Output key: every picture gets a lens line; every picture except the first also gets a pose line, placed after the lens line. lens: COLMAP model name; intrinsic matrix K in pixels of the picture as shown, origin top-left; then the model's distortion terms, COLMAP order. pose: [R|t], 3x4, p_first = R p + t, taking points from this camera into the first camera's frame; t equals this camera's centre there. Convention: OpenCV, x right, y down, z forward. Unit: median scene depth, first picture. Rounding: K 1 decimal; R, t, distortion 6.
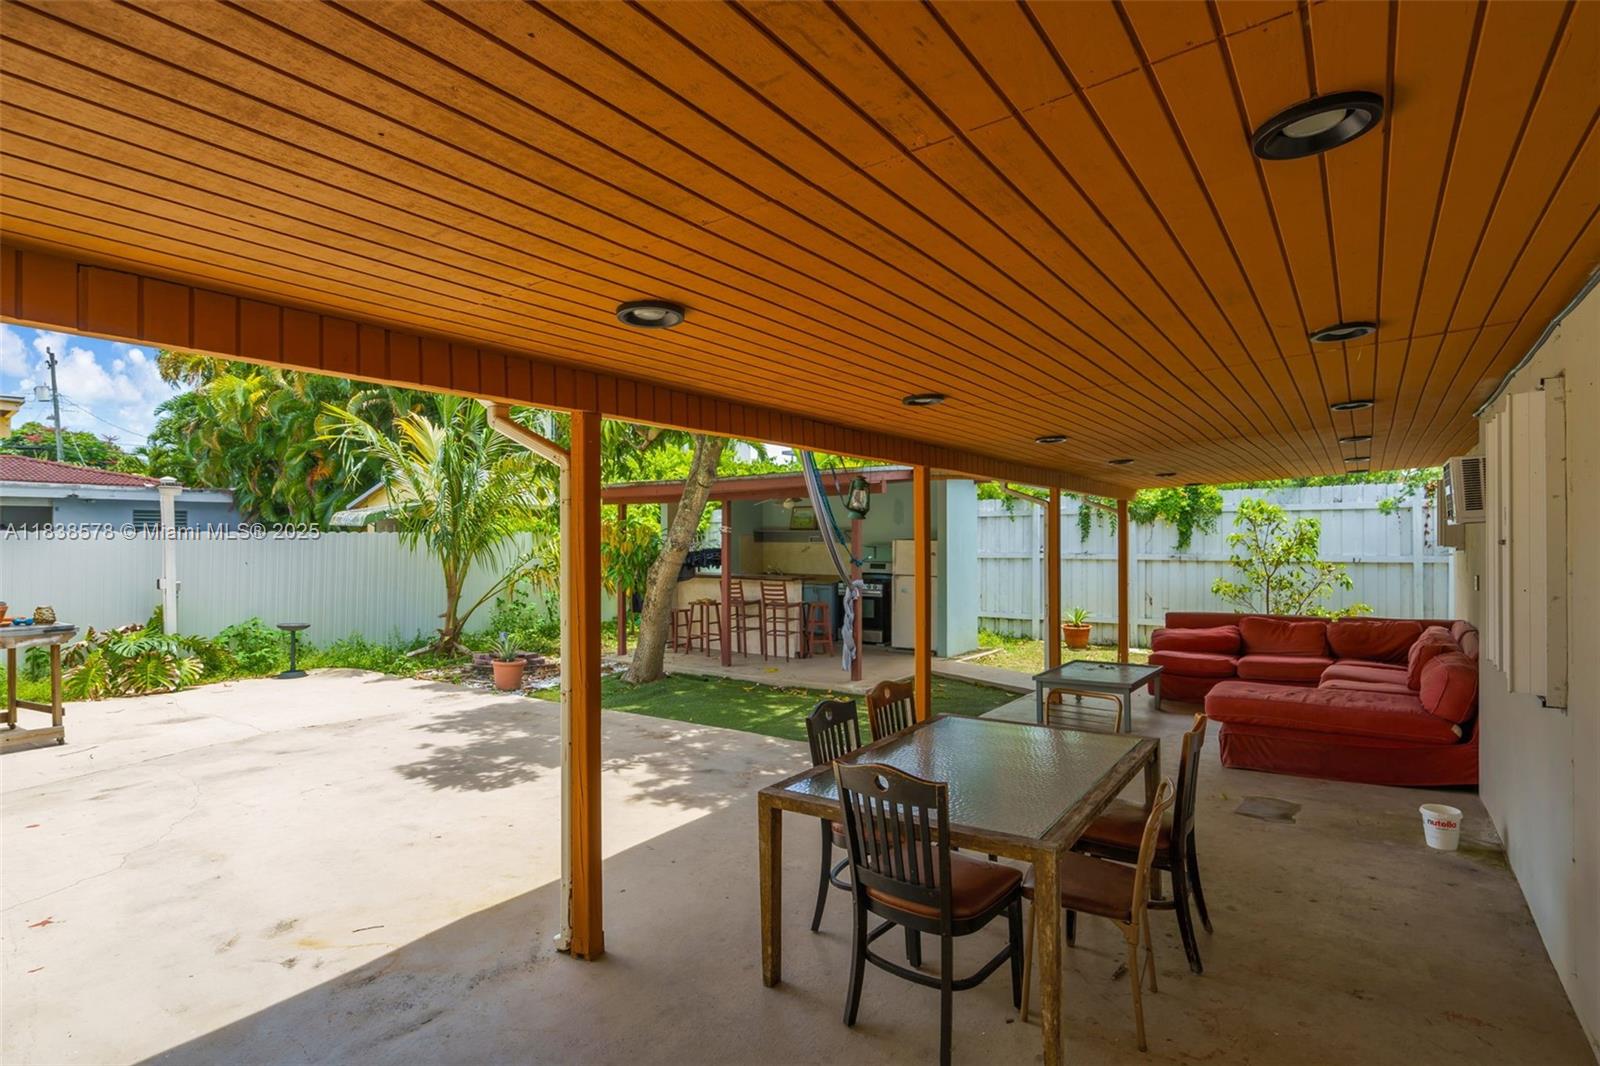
lens RADIAL K [[835.6, 0, 803.8], [0, 835.6, 534.4], [0, 0, 1]] dist [-0.002552, -0.000061]
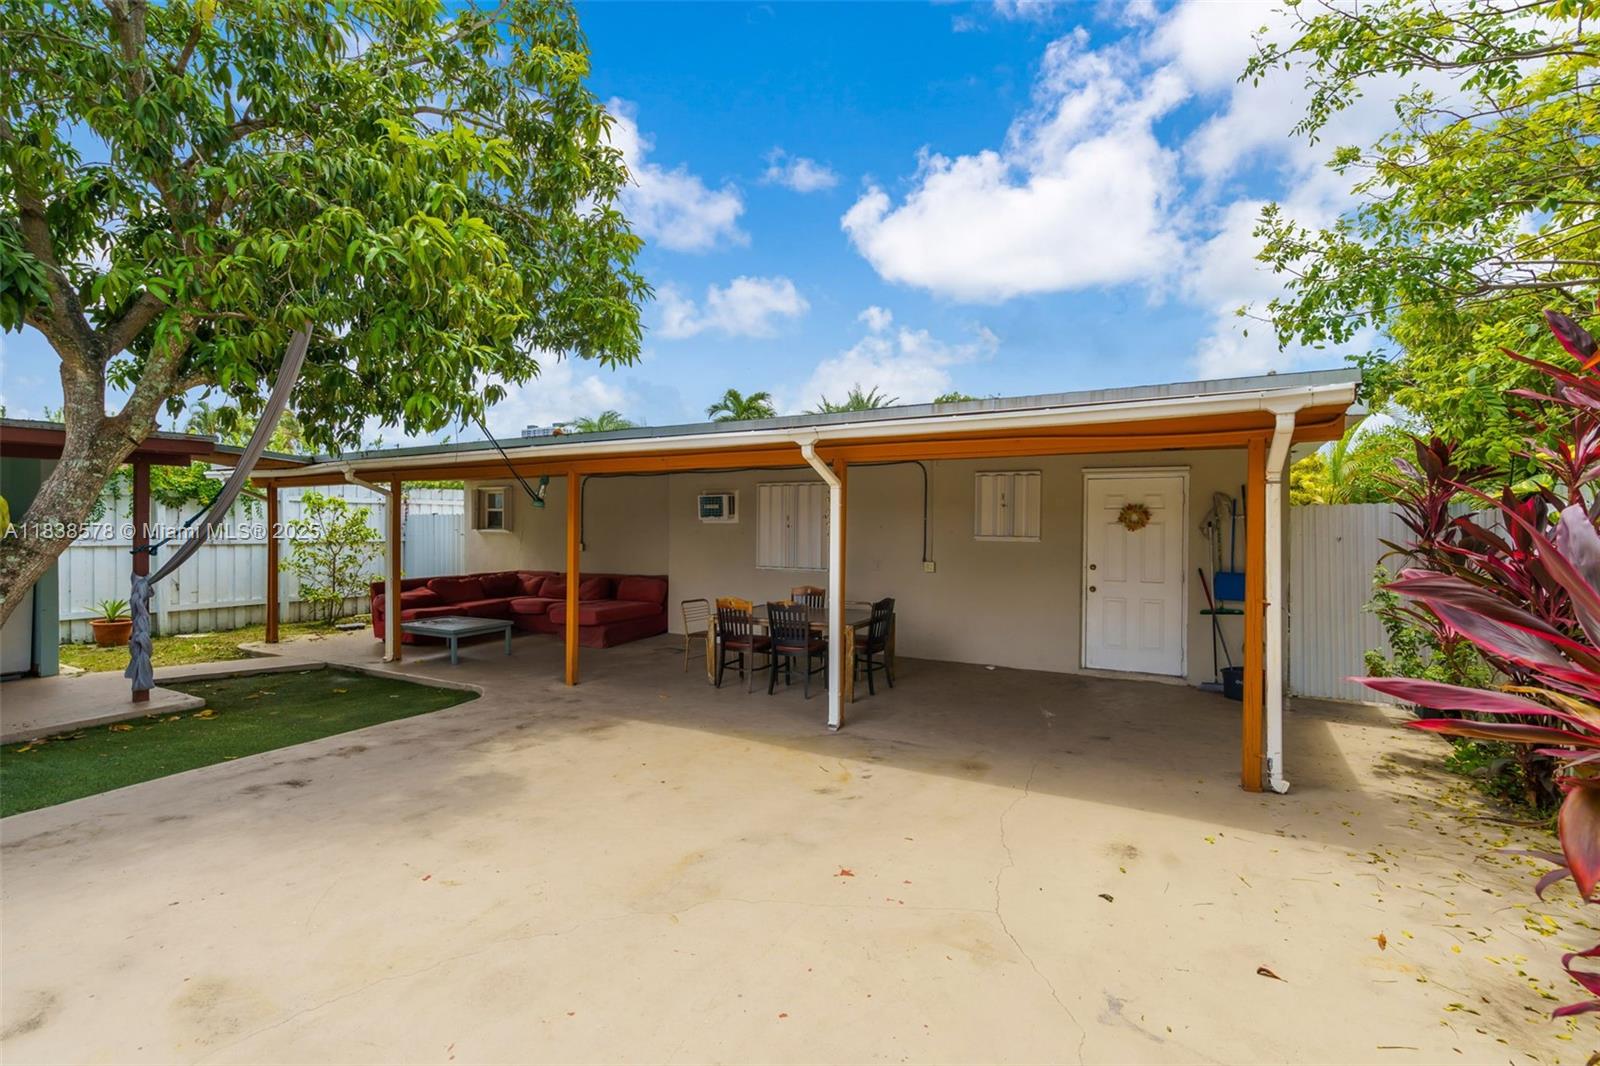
lens RADIAL K [[743.5, 0, 800.8], [0, 743.5, 528.7], [0, 0, 1]] dist [-0.000341, -0.000324]
pose [[-0.104702, -0.007711, 0.994474, -1.168382], [-0.007160, 0.999950, 0.006999, -0.001201], [-0.994478, -0.006387, -0.104752, 0.718930]]
